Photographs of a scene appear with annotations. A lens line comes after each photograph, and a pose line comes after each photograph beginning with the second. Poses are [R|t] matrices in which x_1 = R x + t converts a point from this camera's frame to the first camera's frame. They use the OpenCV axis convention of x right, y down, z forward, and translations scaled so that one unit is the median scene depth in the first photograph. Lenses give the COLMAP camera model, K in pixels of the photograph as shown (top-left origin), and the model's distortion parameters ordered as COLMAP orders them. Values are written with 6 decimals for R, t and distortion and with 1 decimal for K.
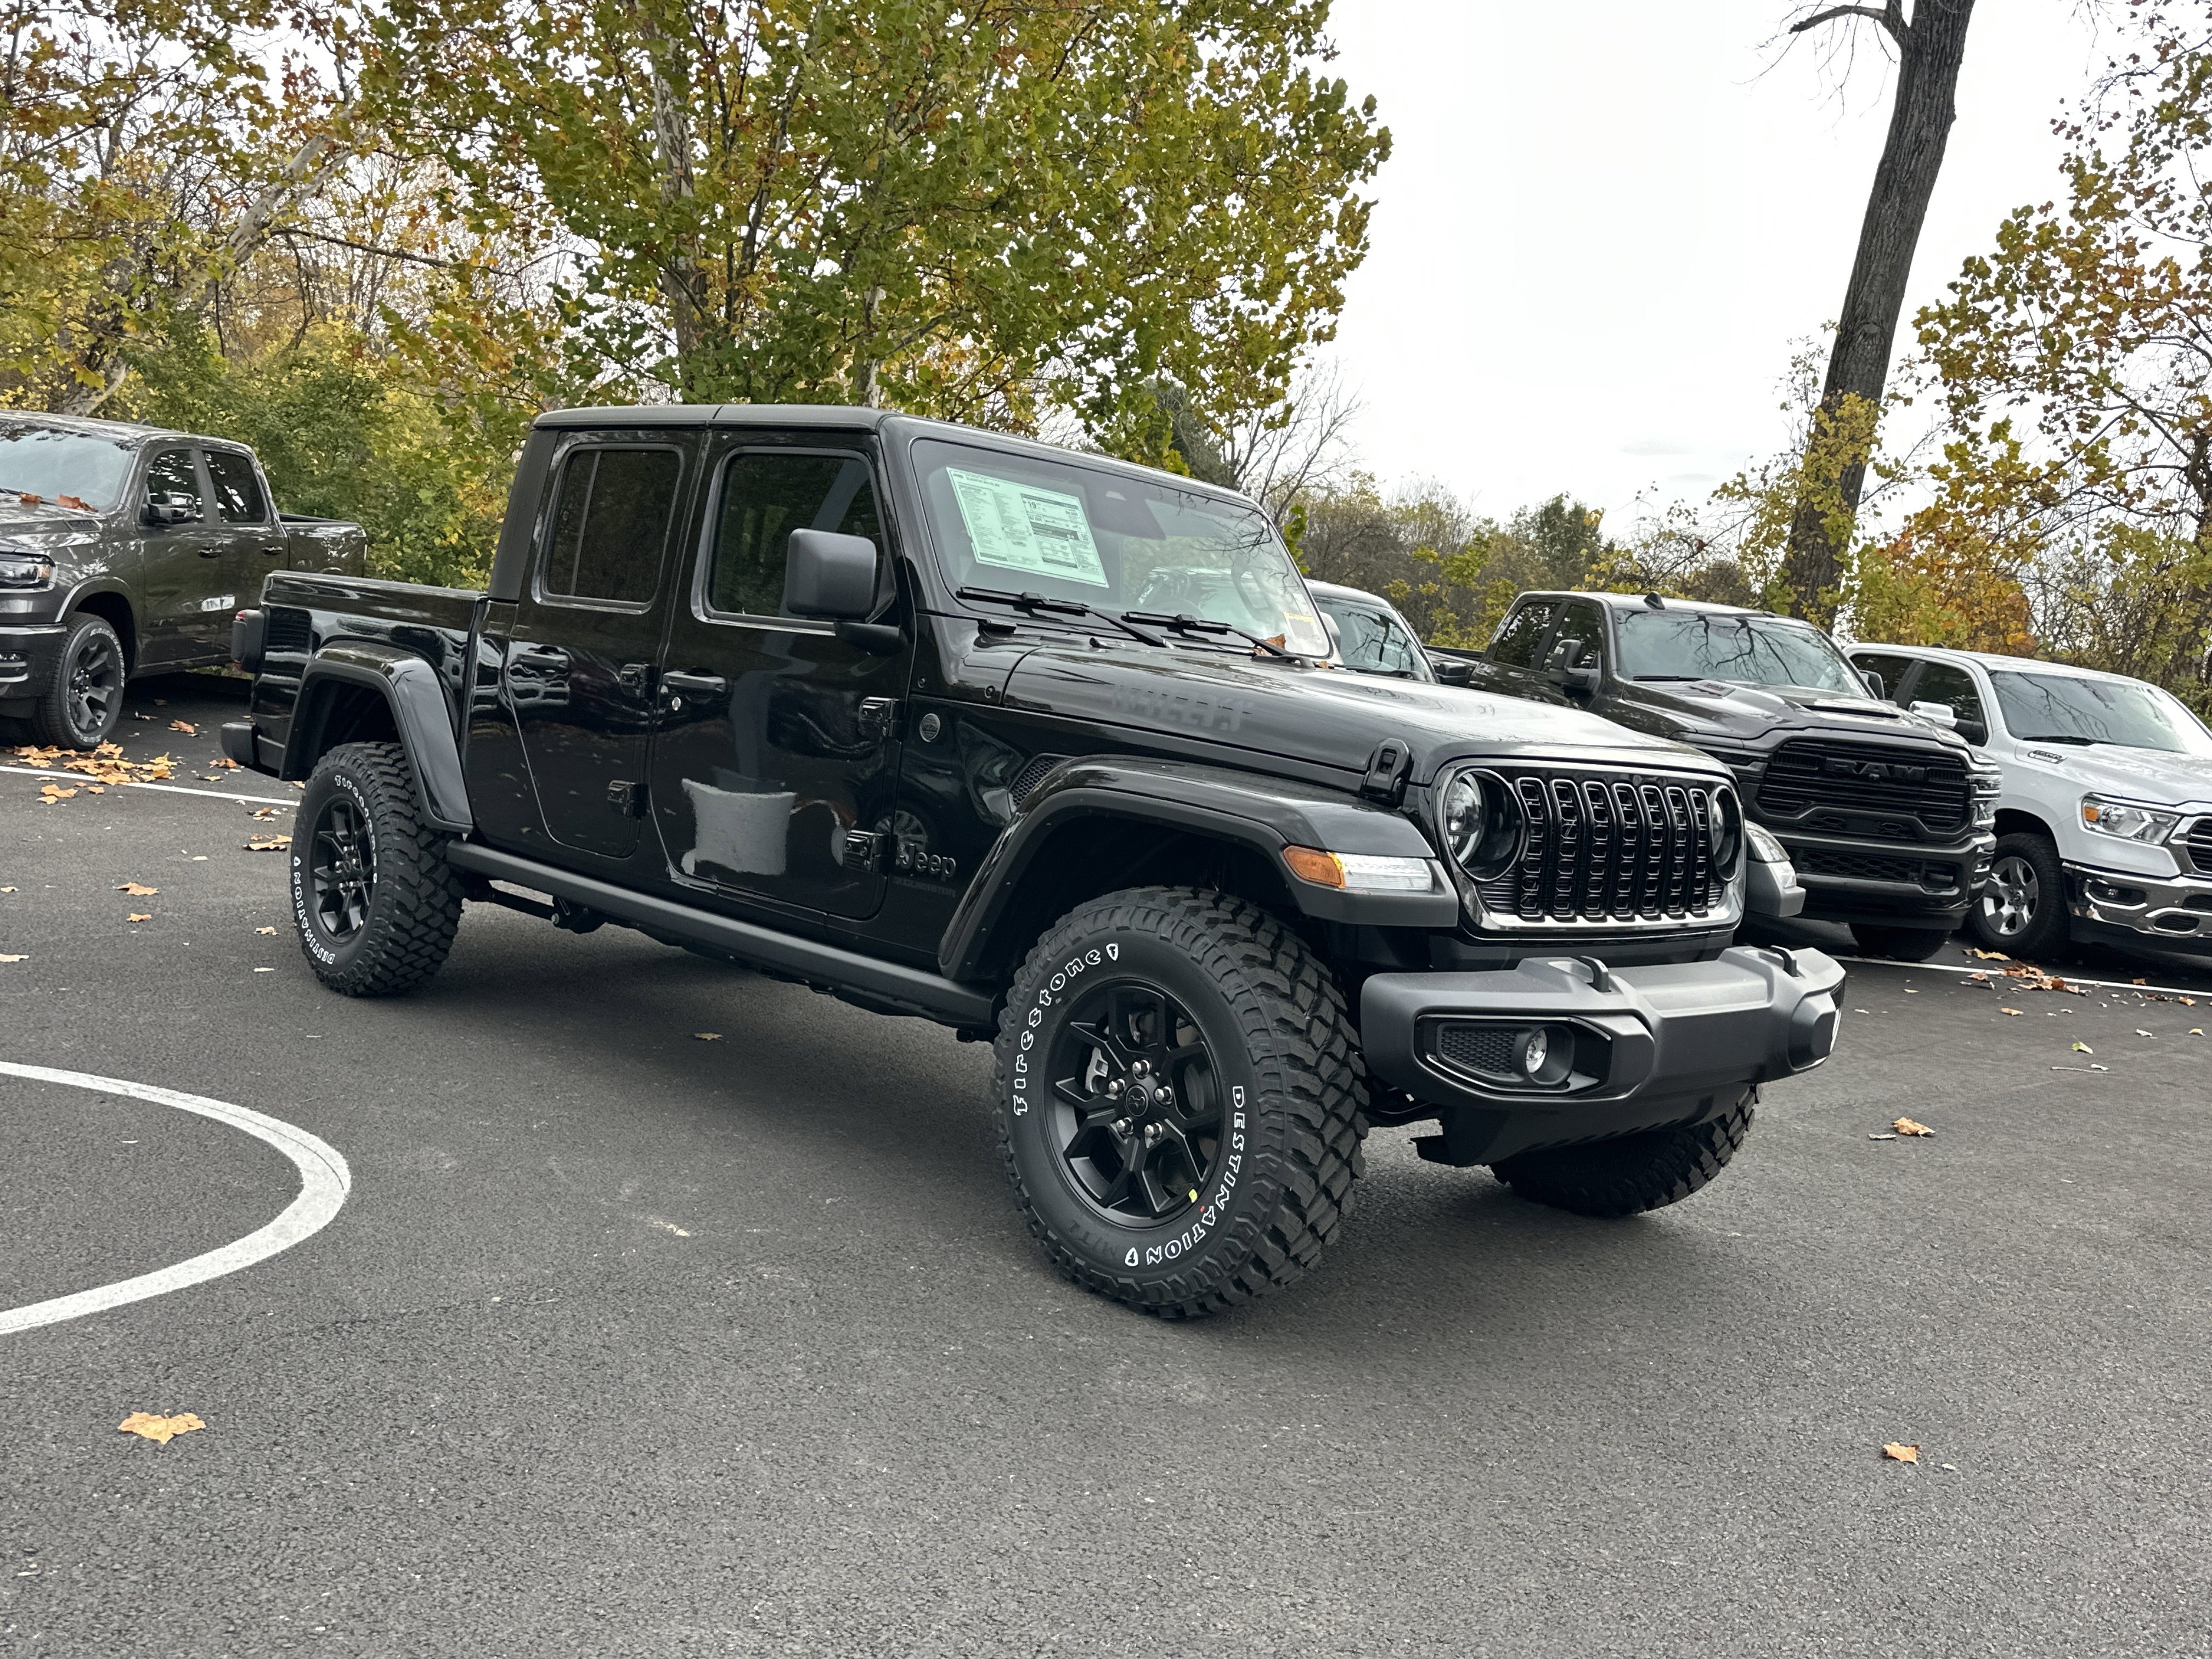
lens RADIAL K [[2044.9, 0, 1196.8], [0, 2044.9, 828.9], [0, 0, 1]] dist [0.183106, -0.261145]
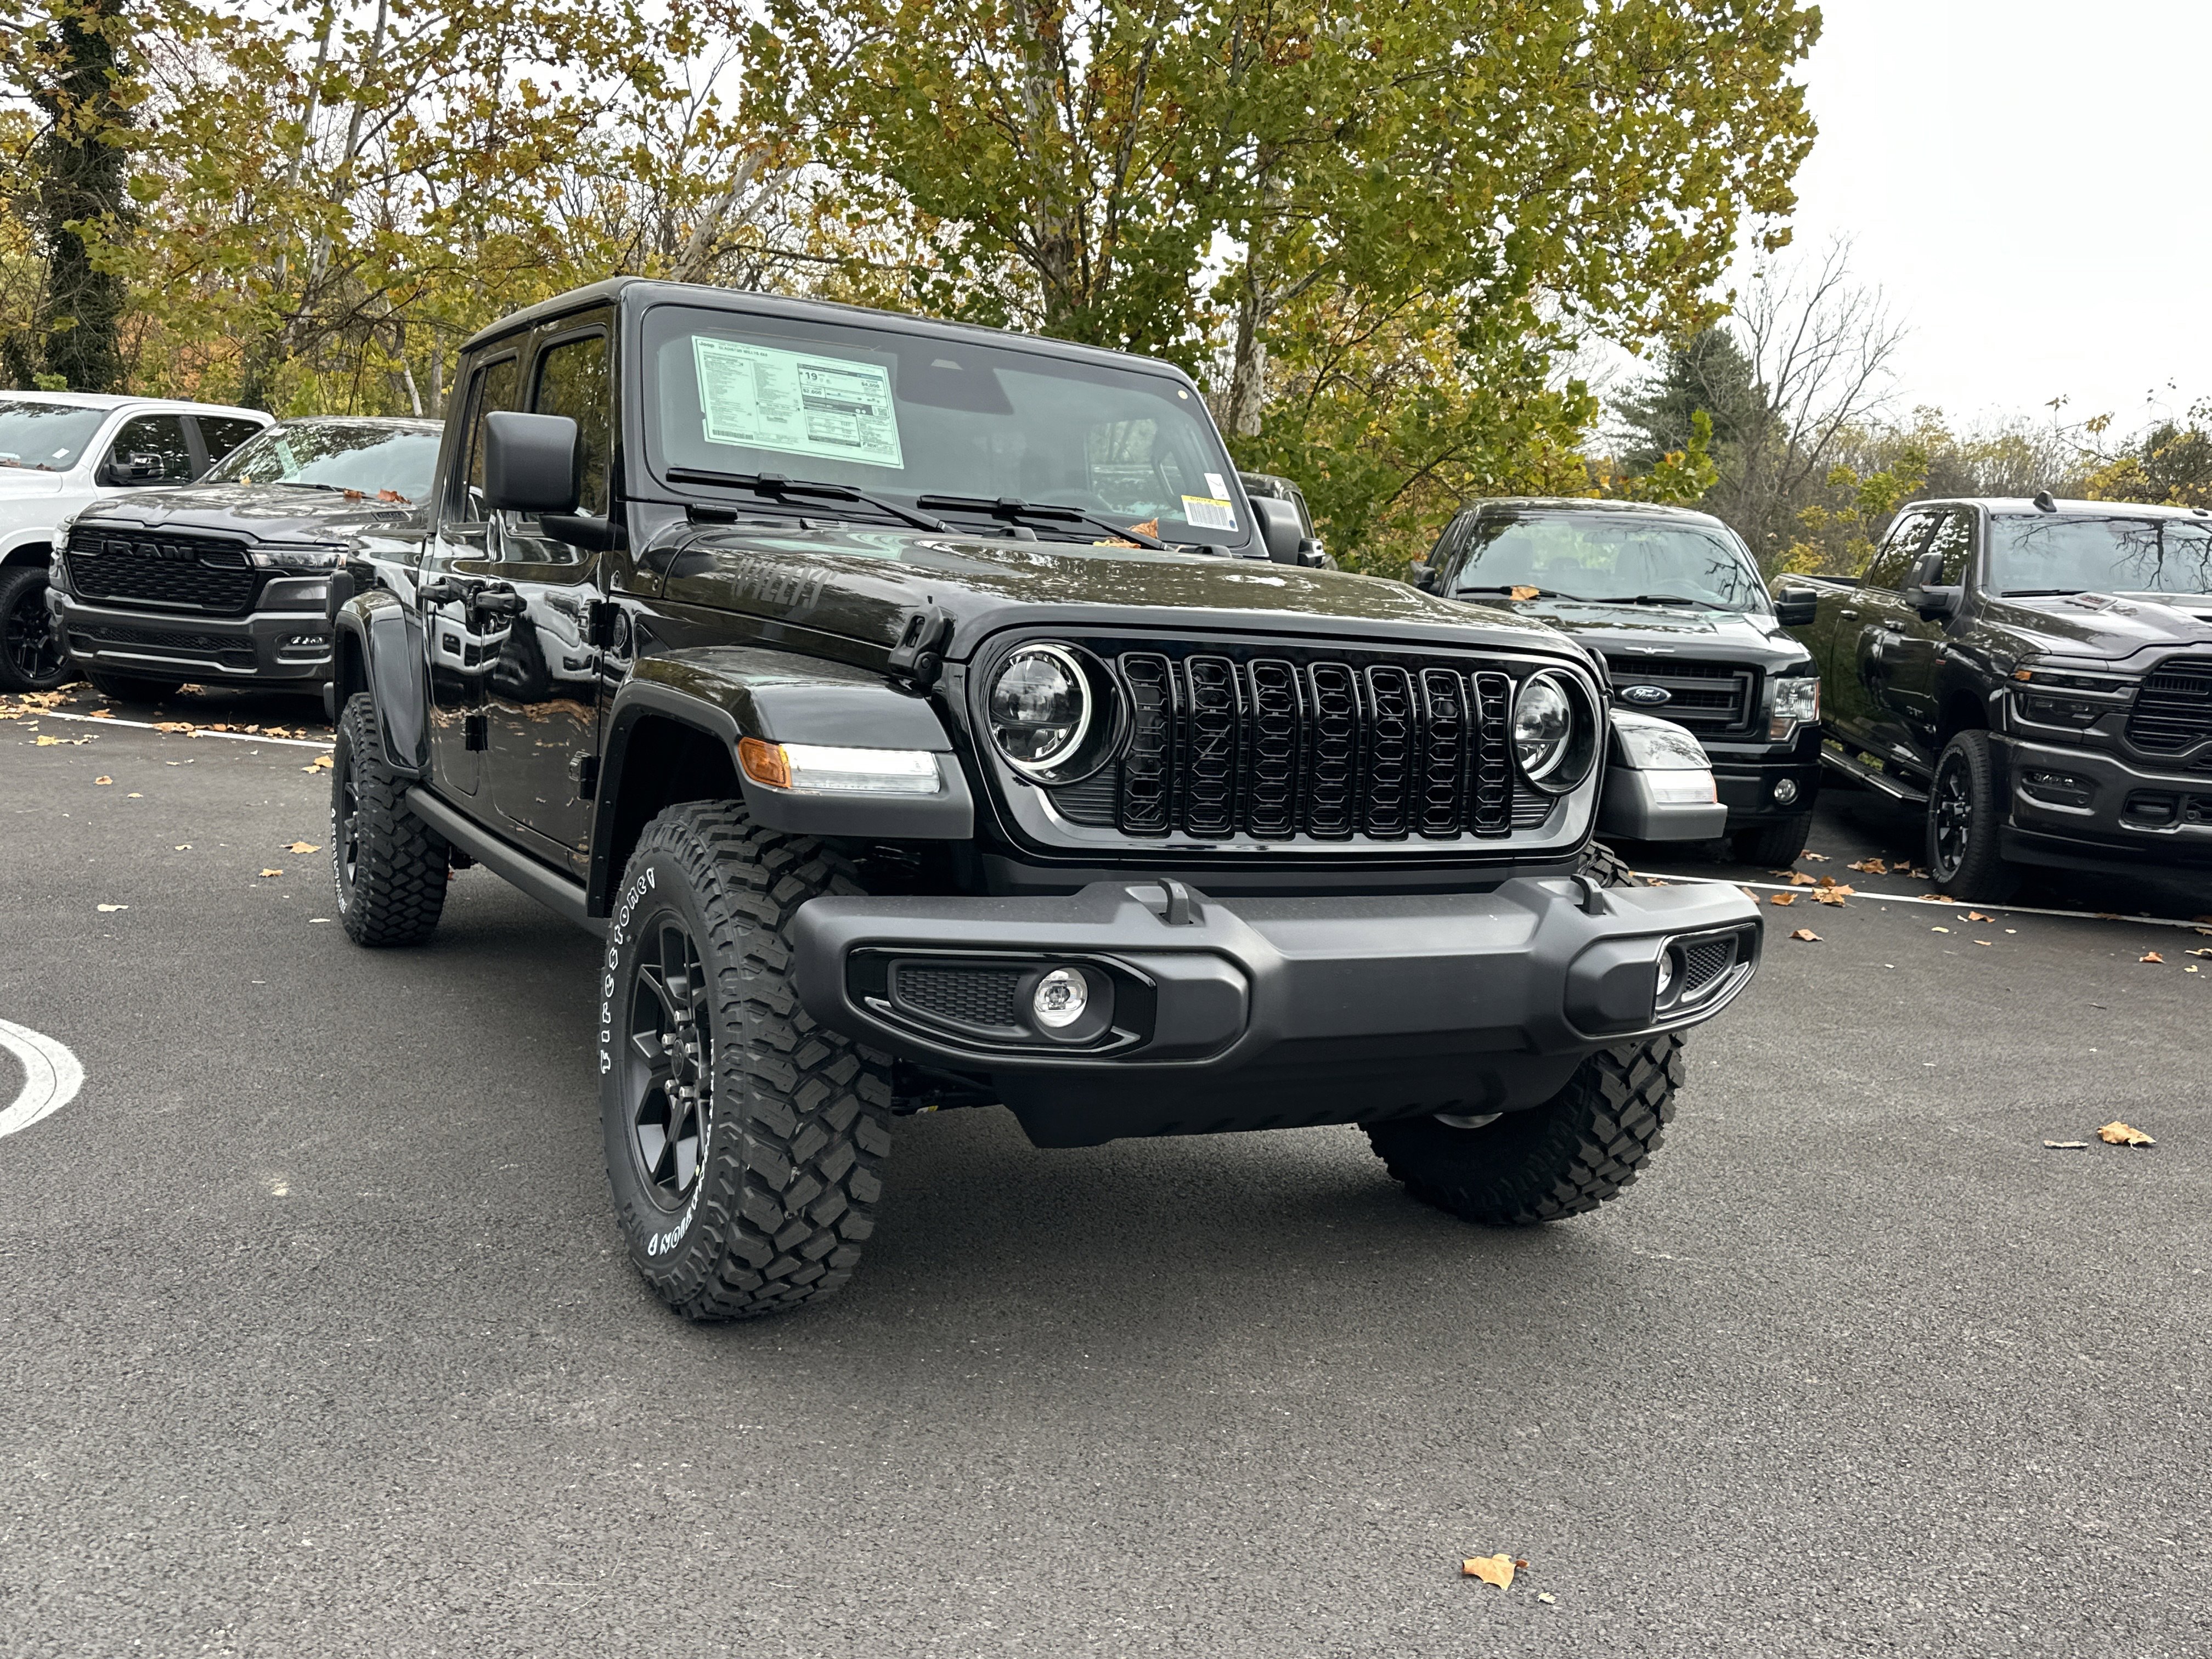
lens RADIAL K [[2078.2, 0, 1093.4], [0, 2078.2, 836.9], [0, 0, 1]] dist [0.183537, -0.378804]
pose [[0.953228, -0.008971, -0.302120, 0.140537], [0.012251, 0.999885, 0.008962, 0.013969], [0.302004, -0.012244, 0.953228, 0.090151]]
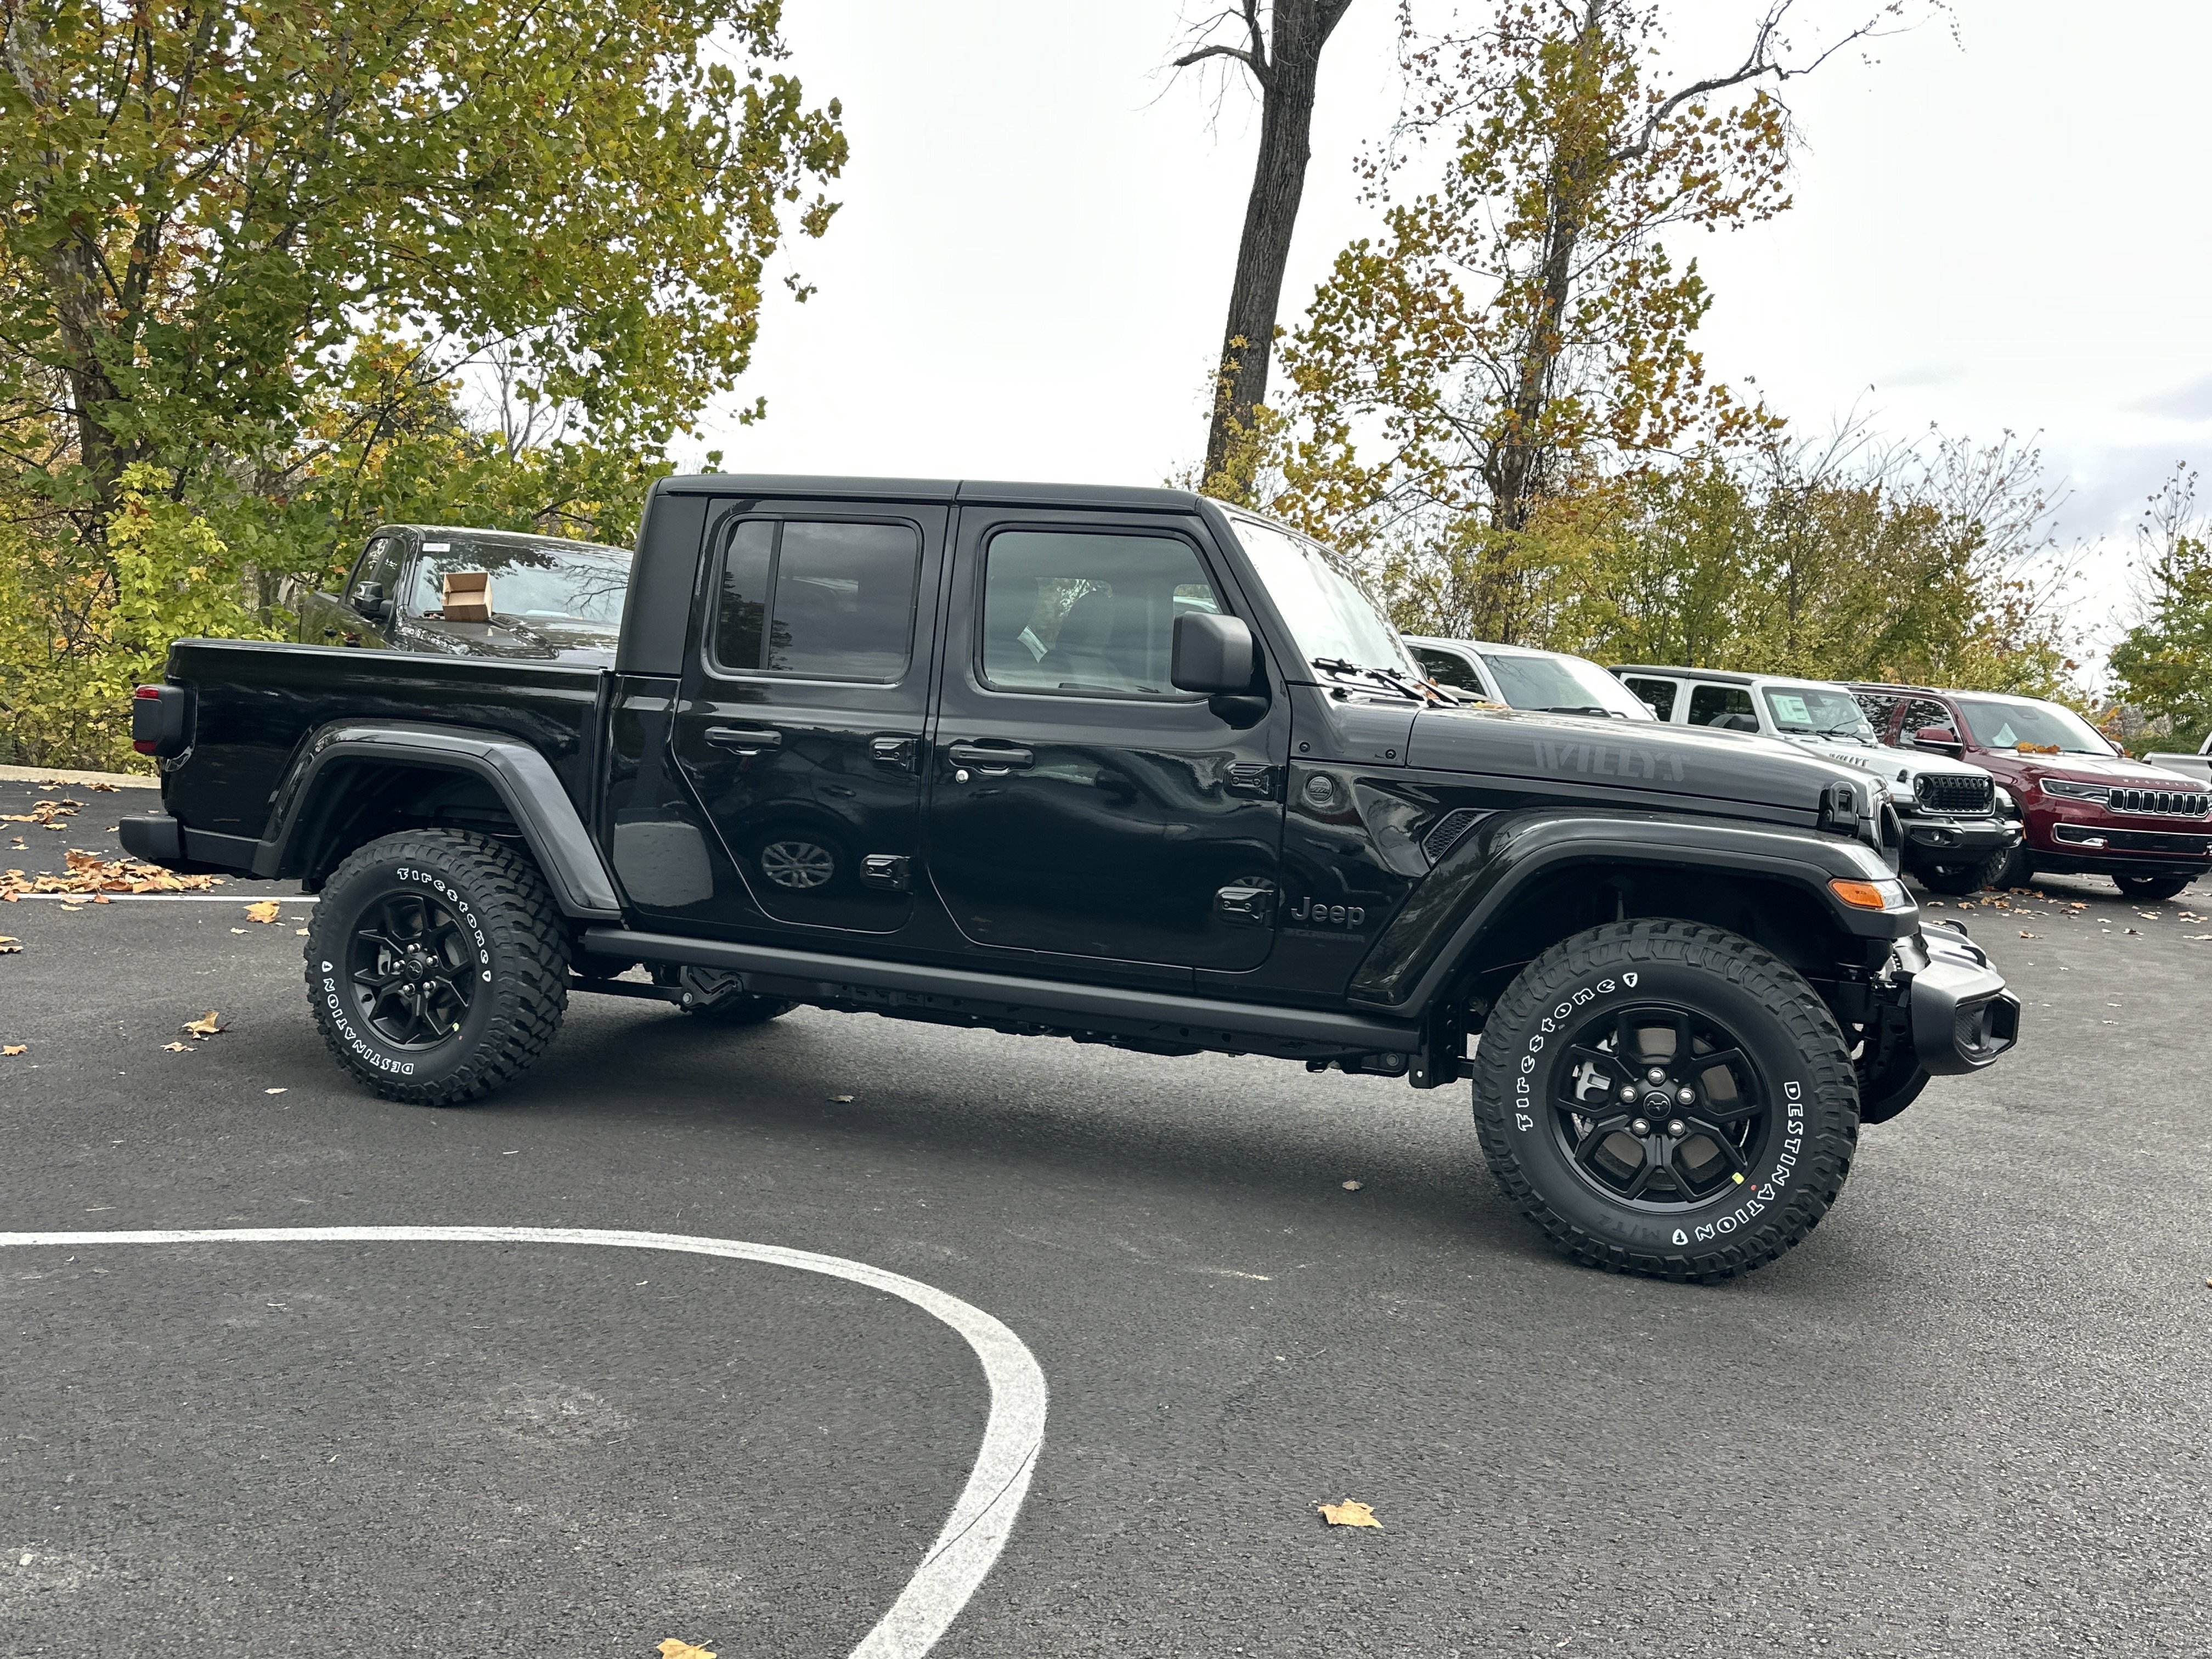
lens RADIAL K [[1933.5, 0, 1301.5], [0, 1933.5, 899.5], [0, 0, 1]] dist [0.200936, -0.402684]
pose [[0.916593, -0.090604, 0.389420, -0.231126], [0.069828, 0.995292, 0.067212, -0.026060], [-0.393676, -0.034413, 0.918605, 0.025346]]
